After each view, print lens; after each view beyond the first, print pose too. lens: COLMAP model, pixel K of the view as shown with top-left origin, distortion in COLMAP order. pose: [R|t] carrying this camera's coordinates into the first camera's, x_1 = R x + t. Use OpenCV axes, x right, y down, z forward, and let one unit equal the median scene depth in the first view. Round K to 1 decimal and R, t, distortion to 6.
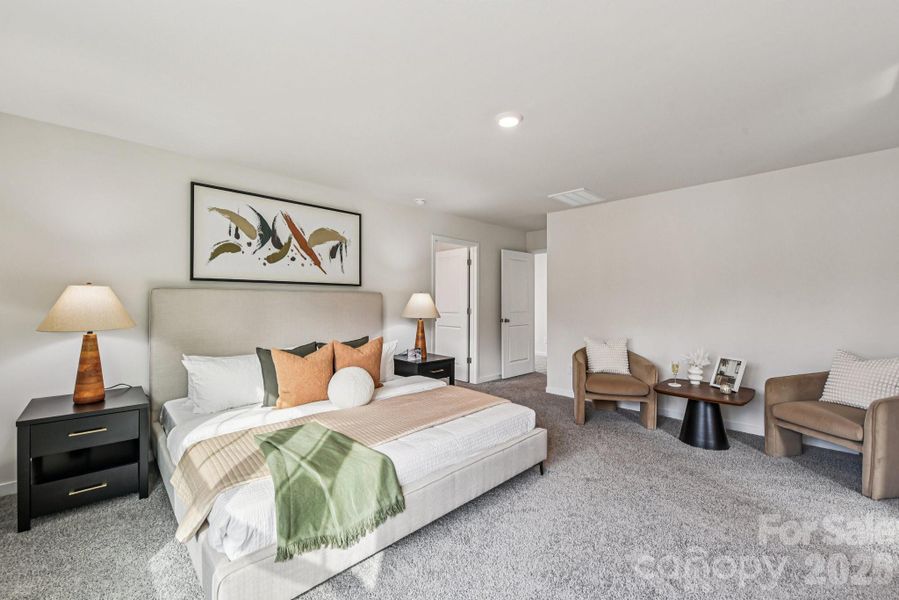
lens RADIAL K [[360.1, 0, 449.5], [0, 360.1, 300.0], [0, 0, 1]] dist [0.002743, 0.000126]
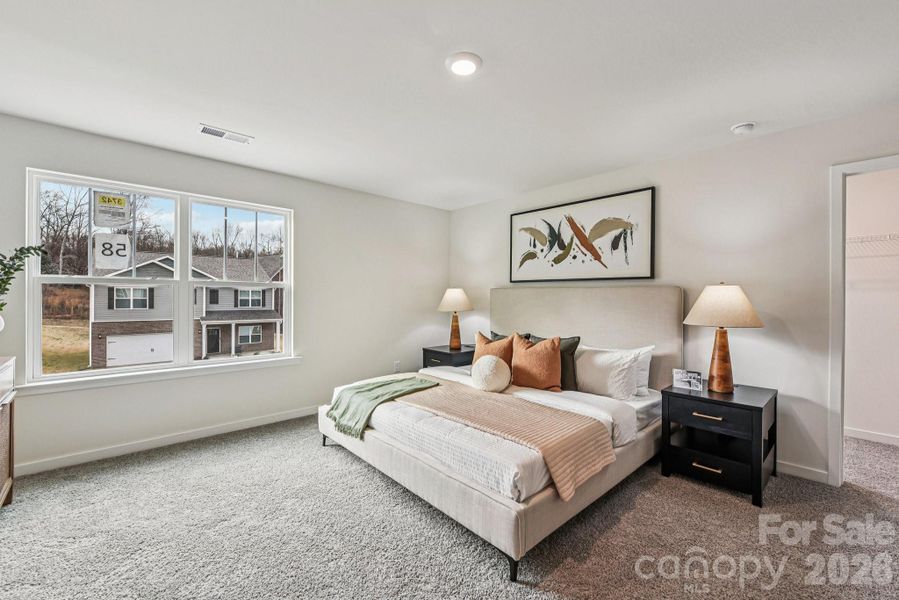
lens RADIAL K [[360.1, 0, 449.5], [0, 360.1, 300.0], [0, 0, 1]] dist [0.002743, 0.000126]
pose [[-0.006971, 0.009242, -0.999933, 0.636859], [-0.004787, 0.999946, 0.009276, 0.003075], [0.999964, 0.004851, -0.006926, 0.661087]]
